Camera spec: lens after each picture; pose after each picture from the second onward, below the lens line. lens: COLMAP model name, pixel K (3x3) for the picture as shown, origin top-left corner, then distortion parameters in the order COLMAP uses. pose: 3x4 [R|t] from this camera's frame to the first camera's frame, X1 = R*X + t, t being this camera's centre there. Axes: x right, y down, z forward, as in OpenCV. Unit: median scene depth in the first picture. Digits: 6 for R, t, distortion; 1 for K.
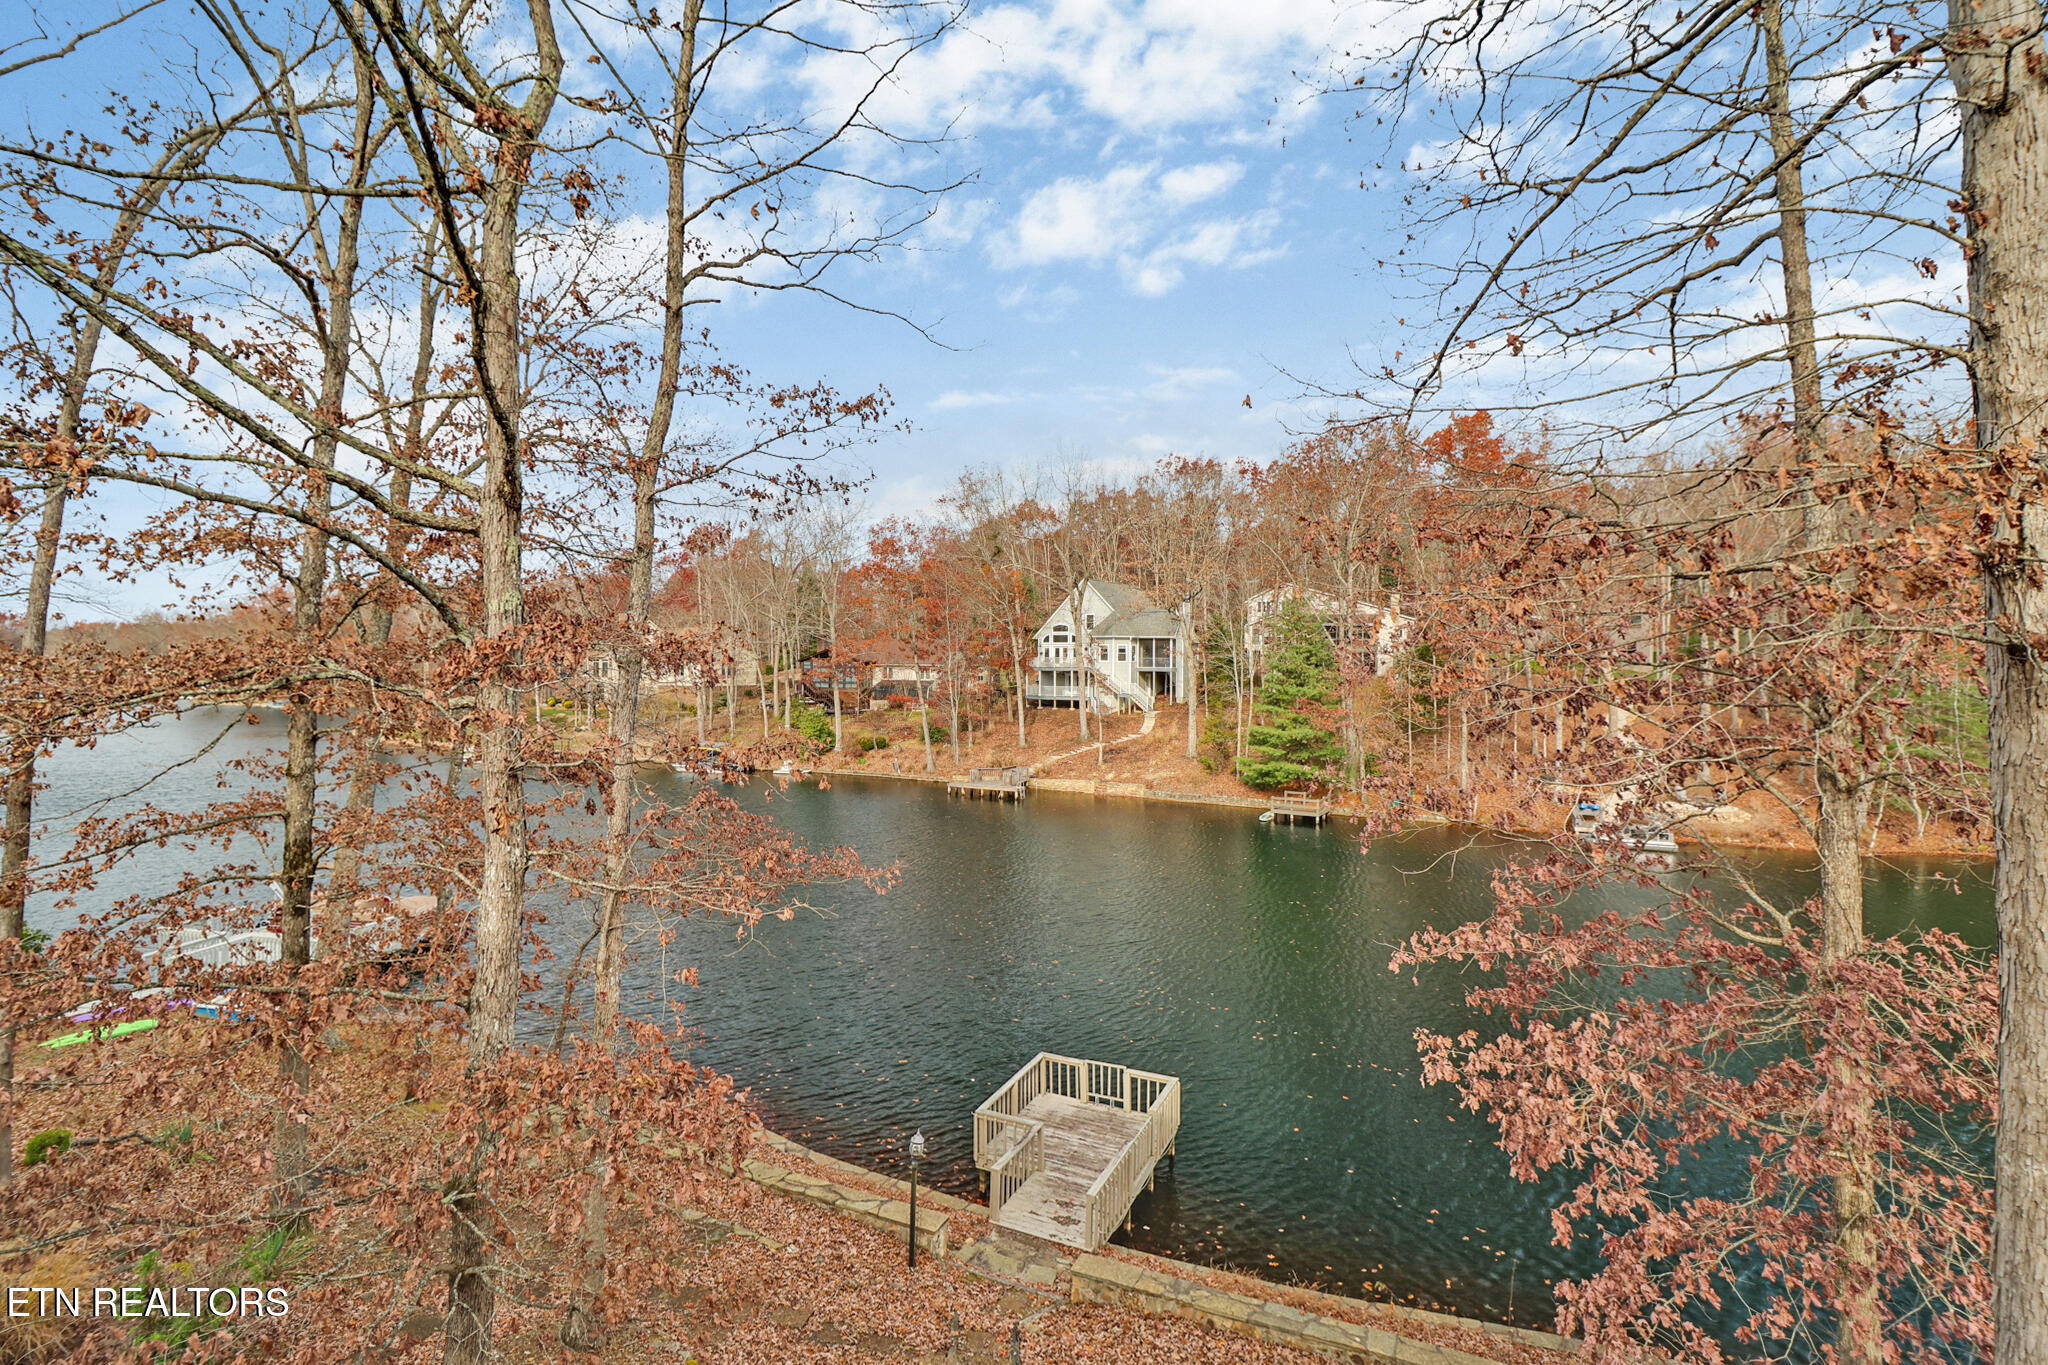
lens RADIAL K [[948.6, 0, 1034.5], [0, 948.6, 638.4], [0, 0, 1]] dist [-0.005864, -0.006546]
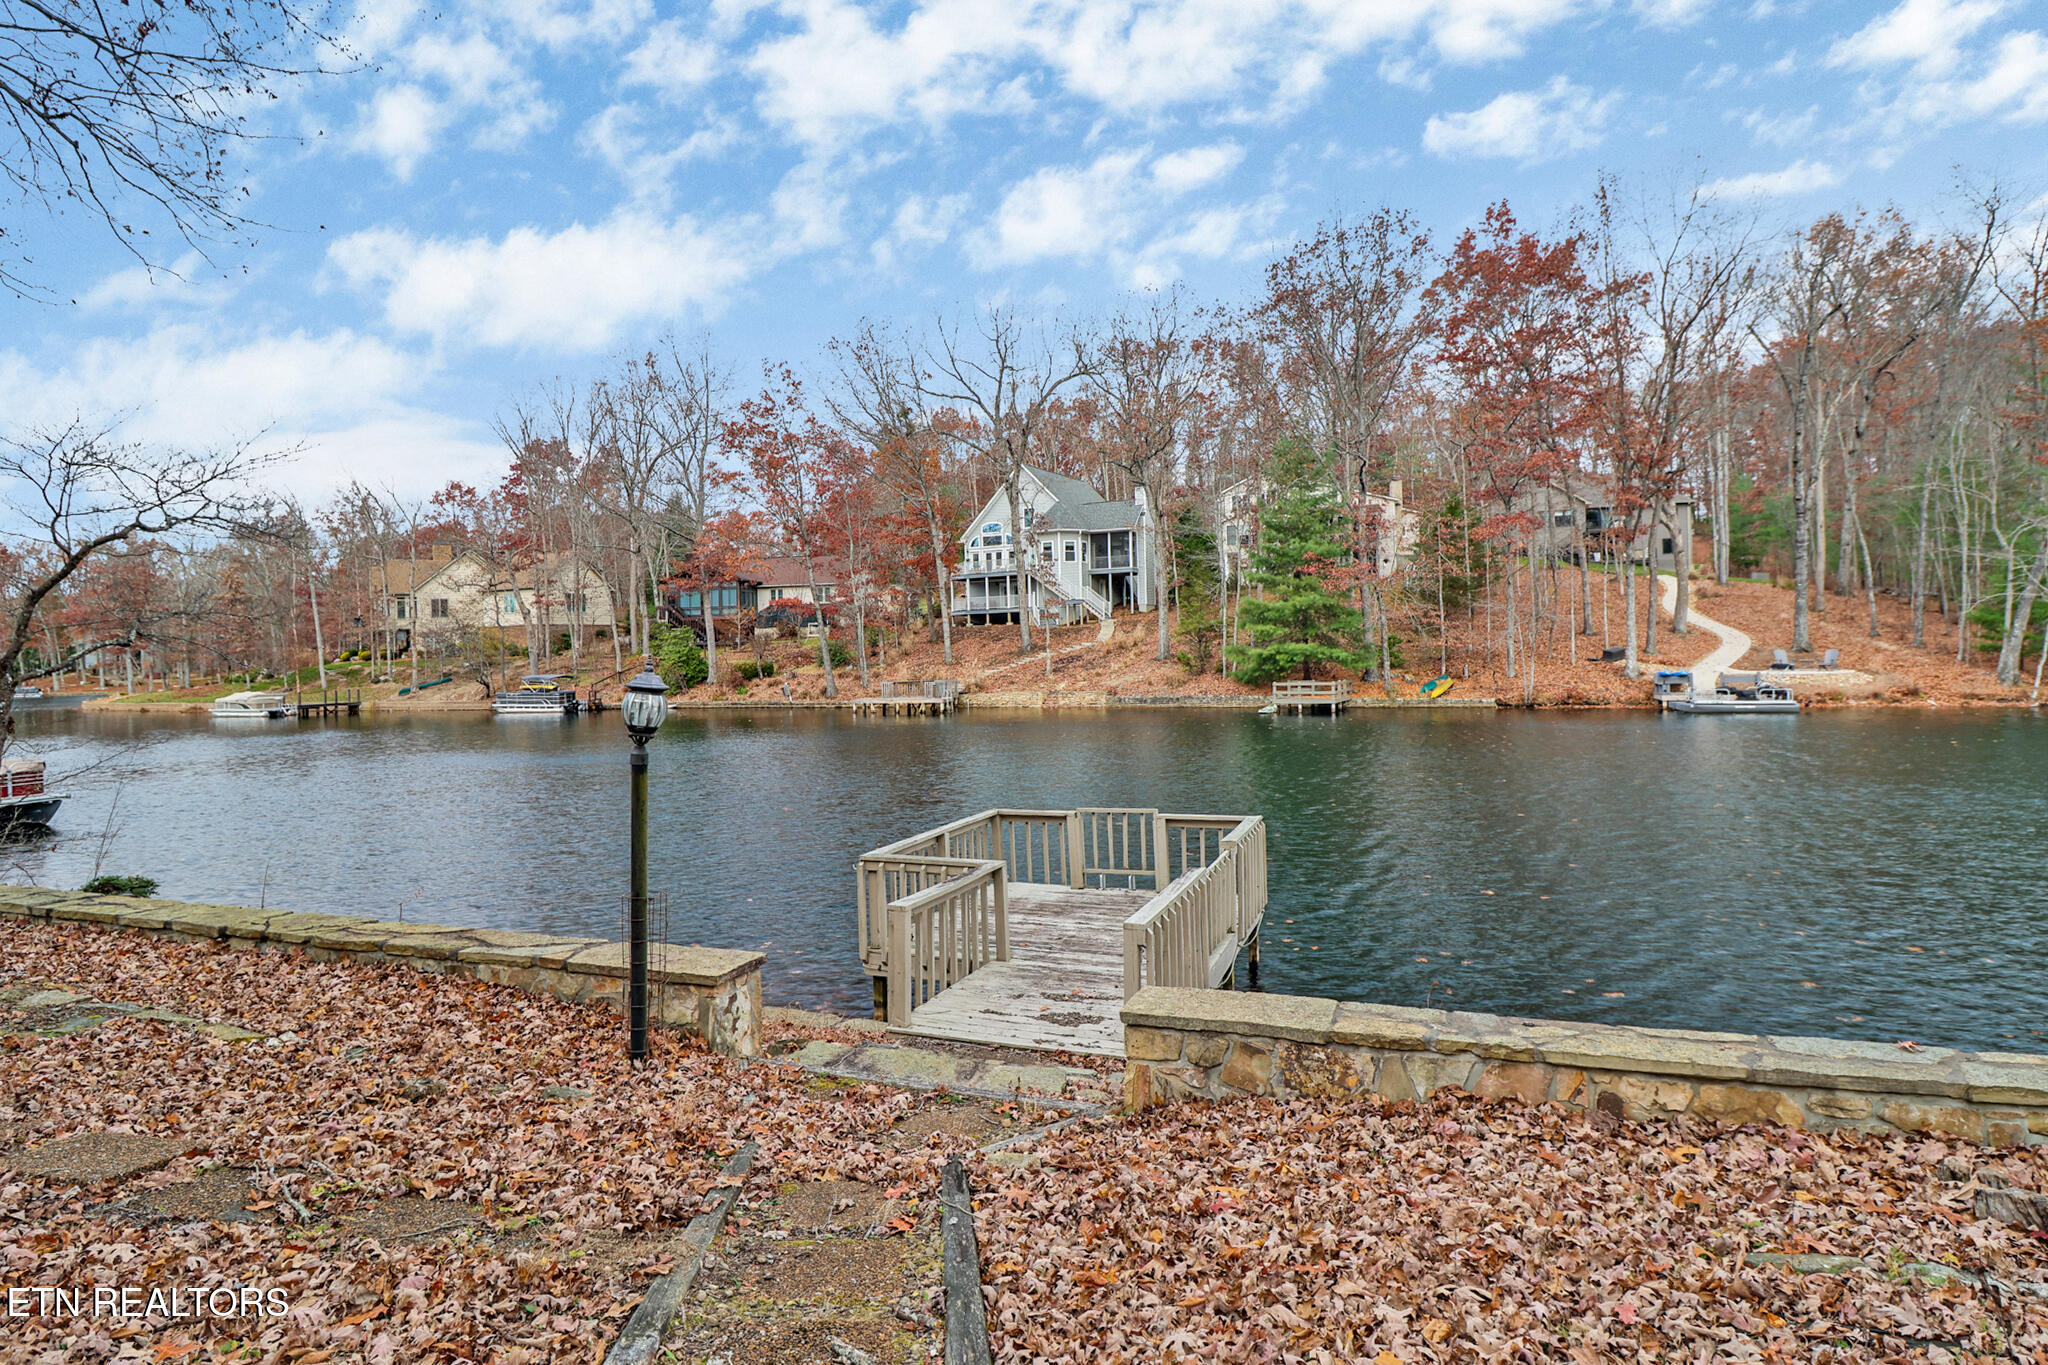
lens RADIAL K [[1082.8, 0, 1034.9], [0, 1082.8, 653.5], [0, 0, 1]] dist [0.000716, -0.003310]
pose [[0.997092, -0.035319, 0.067522, -0.001854], [0.033492, 0.999047, 0.028005, 0.086873], [-0.068447, -0.025662, 0.997325, 0.103377]]
